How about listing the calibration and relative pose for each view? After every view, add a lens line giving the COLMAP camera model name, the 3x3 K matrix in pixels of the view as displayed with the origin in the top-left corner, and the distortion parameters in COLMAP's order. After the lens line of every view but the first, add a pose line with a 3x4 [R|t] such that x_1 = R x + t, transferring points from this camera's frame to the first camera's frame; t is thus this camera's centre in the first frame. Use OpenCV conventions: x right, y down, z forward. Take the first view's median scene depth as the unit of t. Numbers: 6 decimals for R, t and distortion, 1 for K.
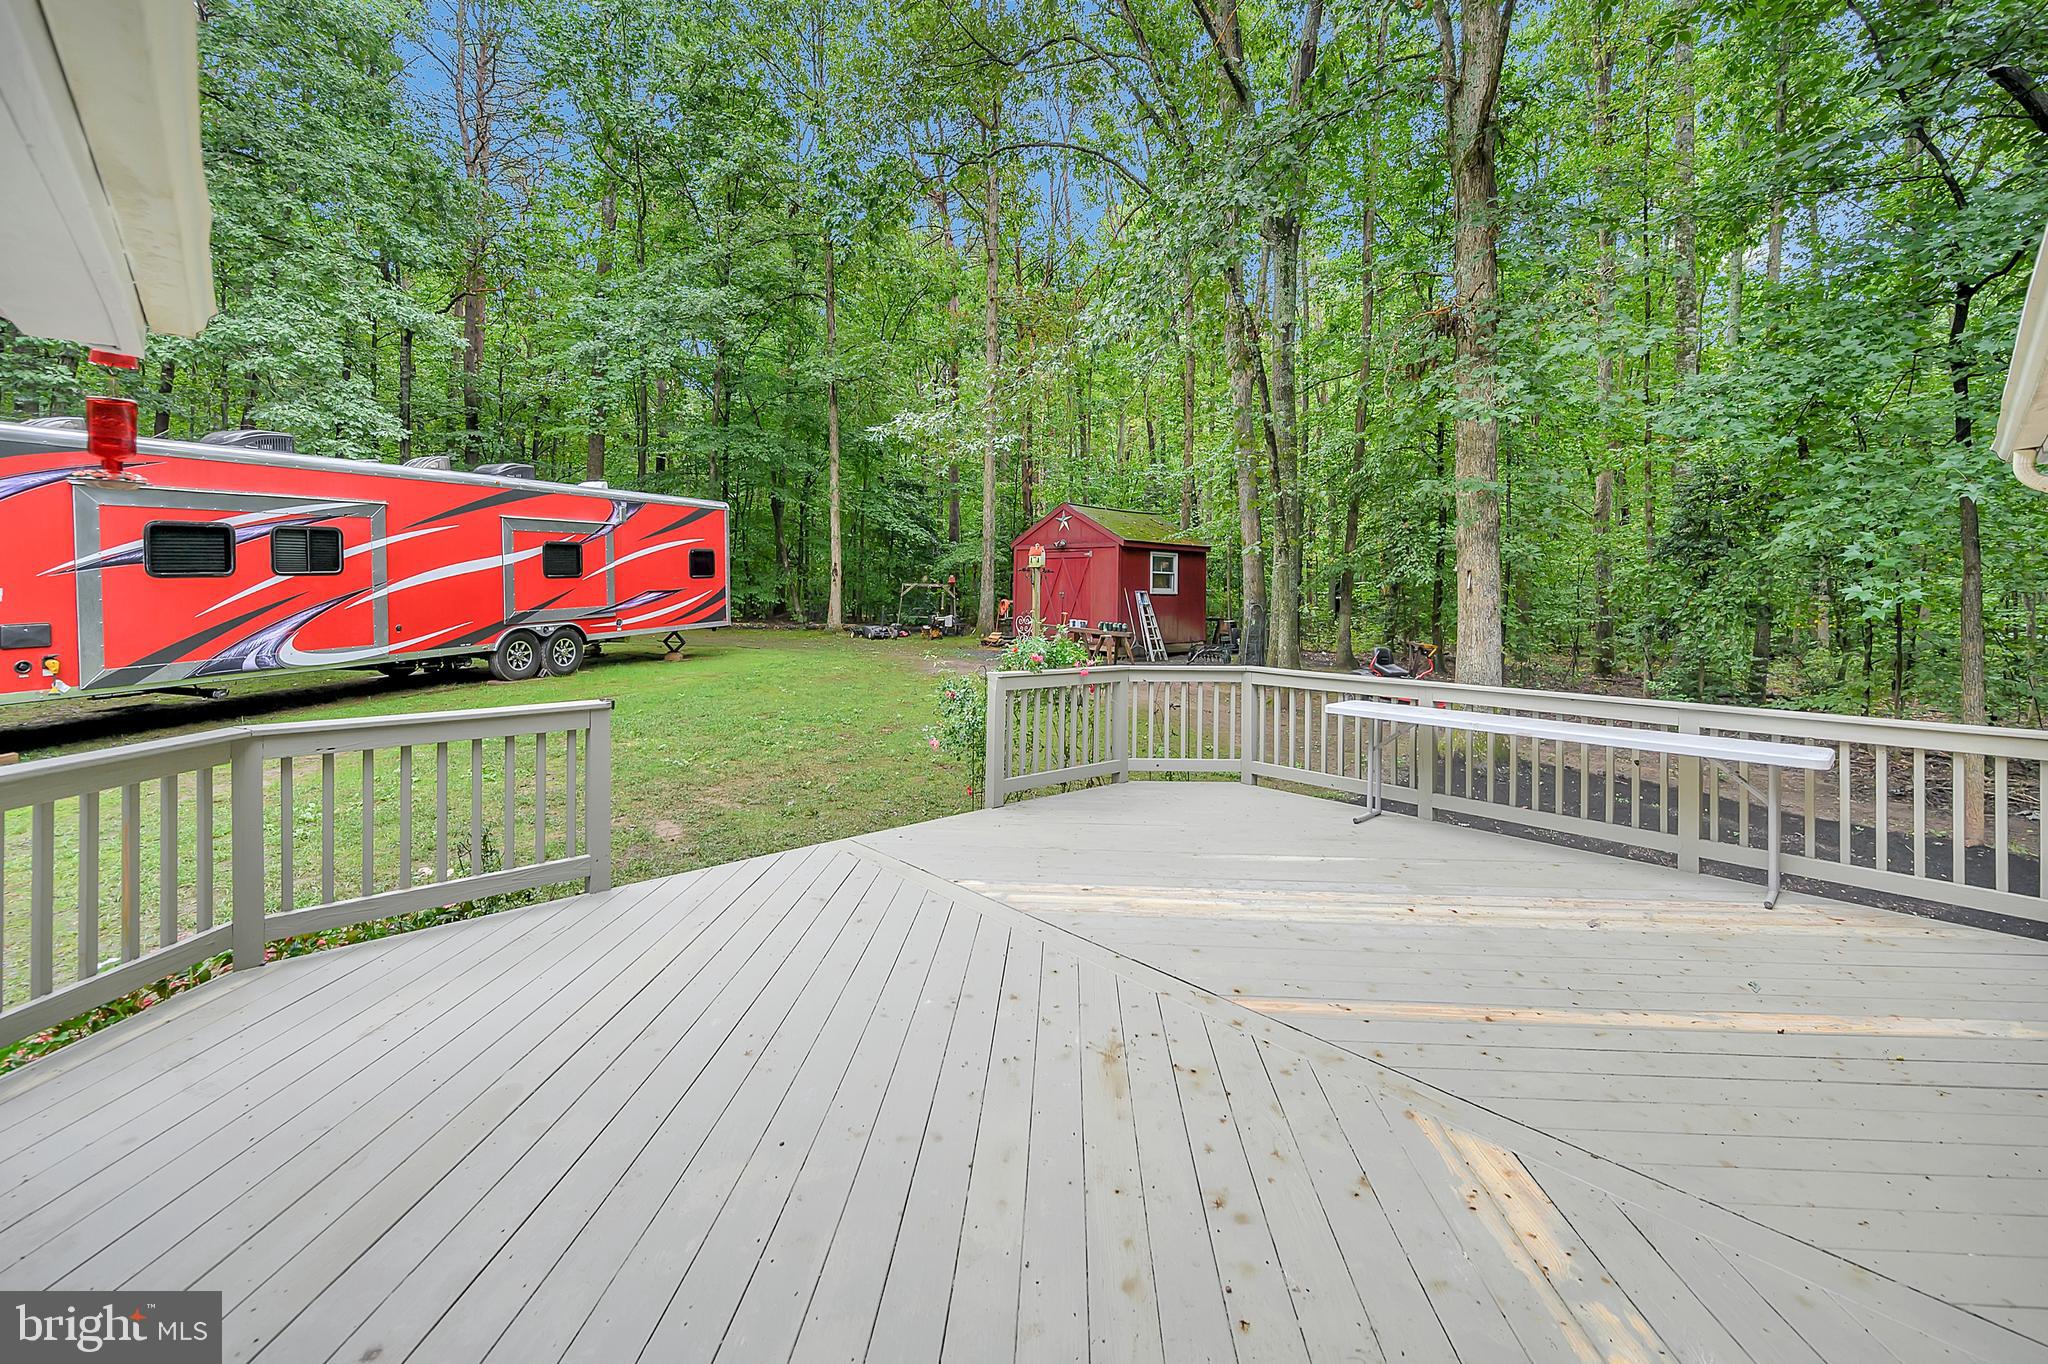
lens RADIAL K [[857.4, 0, 1025.6], [0, 857.4, 581.7], [0, 0, 1]] dist [0.002586, 0.000269]
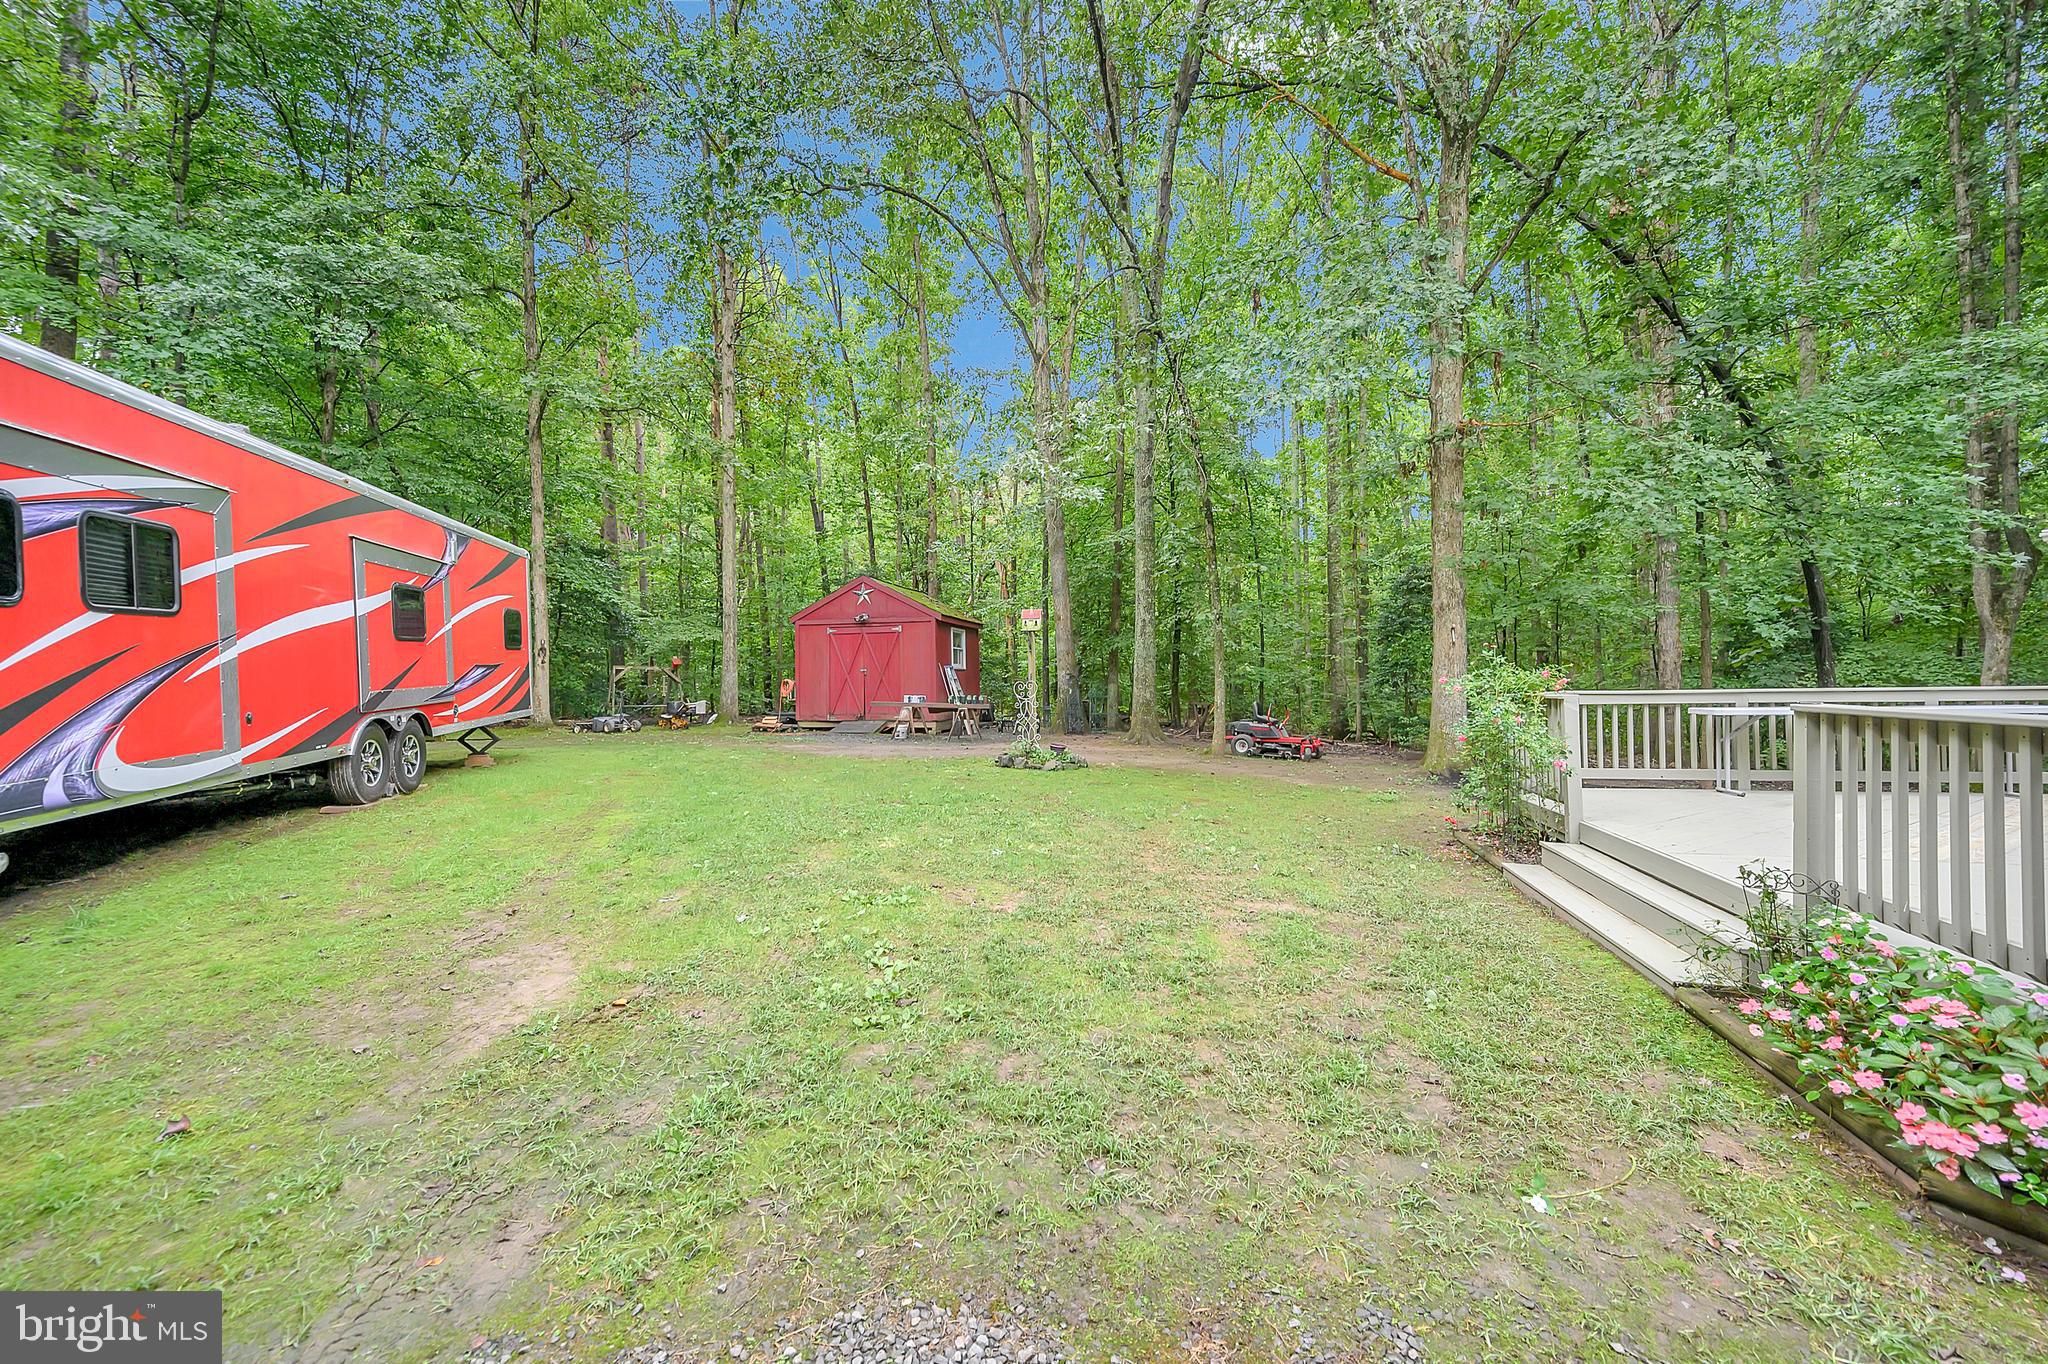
lens RADIAL K [[809.7, 0, 1080.4], [0, 809.7, 679.7], [0, 0, 1]] dist [0.000504, 0.000176]
pose [[0.798911, -0.028361, 0.600780, -0.665762], [0.024263, 0.999594, 0.014923, 0.037145], [-0.600960, 0.002654, 0.799275, 0.277413]]
